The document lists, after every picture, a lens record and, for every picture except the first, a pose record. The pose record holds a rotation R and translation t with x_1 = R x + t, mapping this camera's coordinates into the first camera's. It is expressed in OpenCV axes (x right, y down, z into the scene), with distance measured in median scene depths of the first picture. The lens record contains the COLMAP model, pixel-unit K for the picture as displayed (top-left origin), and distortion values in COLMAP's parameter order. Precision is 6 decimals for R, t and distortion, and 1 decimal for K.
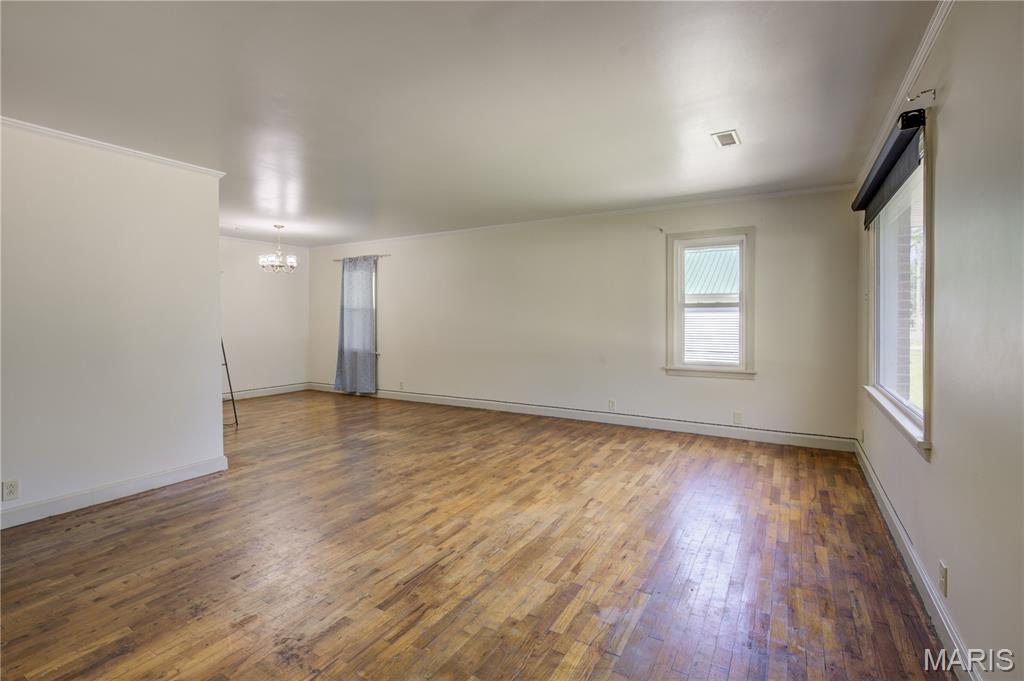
lens RADIAL K [[478.0, 0, 516.0], [0, 478.0, 322.2], [0, 0, 1]] dist [-0.002349, 0.000036]
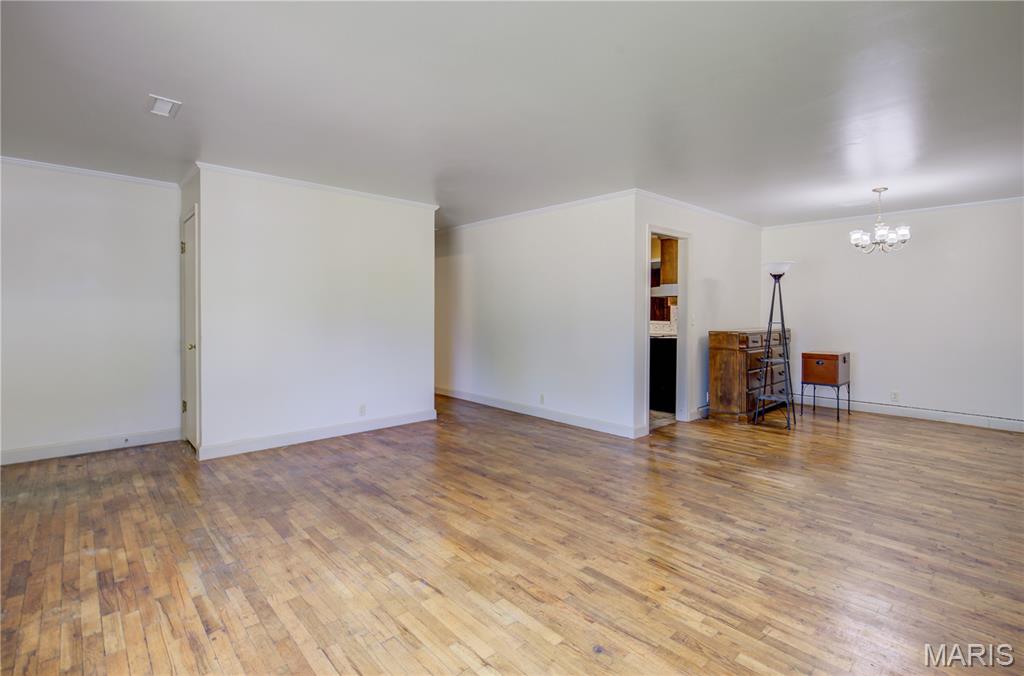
lens RADIAL K [[472.8, 0, 508.4], [0, 472.8, 322.8], [0, 0, 1]] dist [-0.000602, -0.000367]
pose [[-0.293153, 0.026401, -0.955701, 0.706377], [-0.012124, 0.999436, 0.031328, -0.016606], [0.955989, 0.020771, -0.292667, 1.218945]]
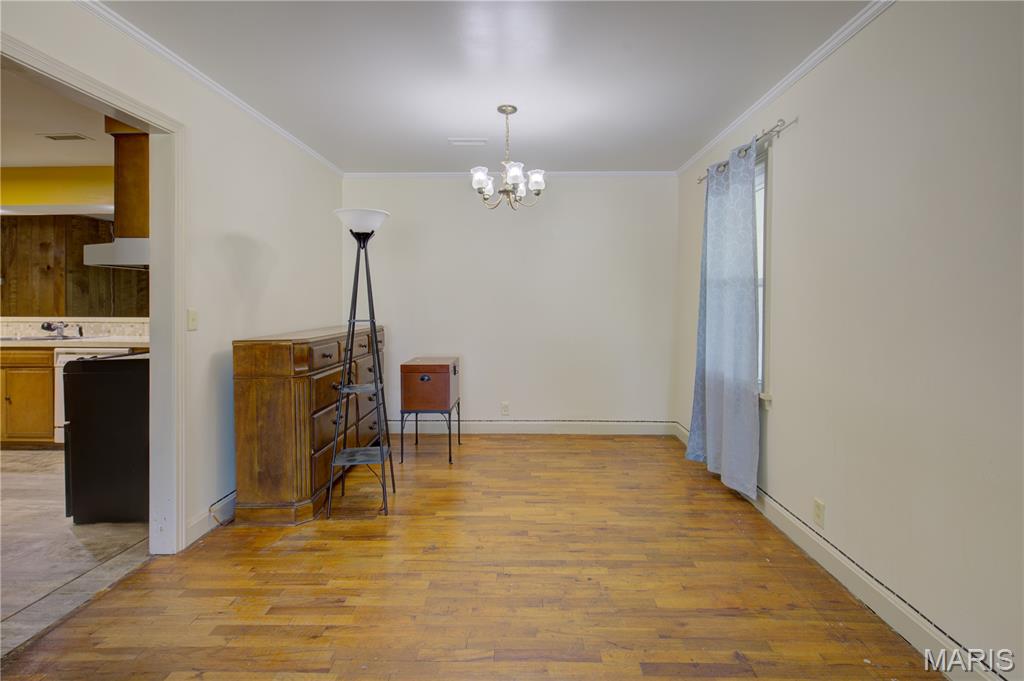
lens RADIAL K [[499.1, 0, 527.7], [0, 499.1, 299.2], [0, 0, 1]] dist [-0.000927, 0.000041]
pose [[0.505981, 0.008112, -0.862507, -0.099987], [-0.013287, 0.999910, 0.001610, -0.021786], [0.862442, 0.010646, 0.506043, 1.406066]]
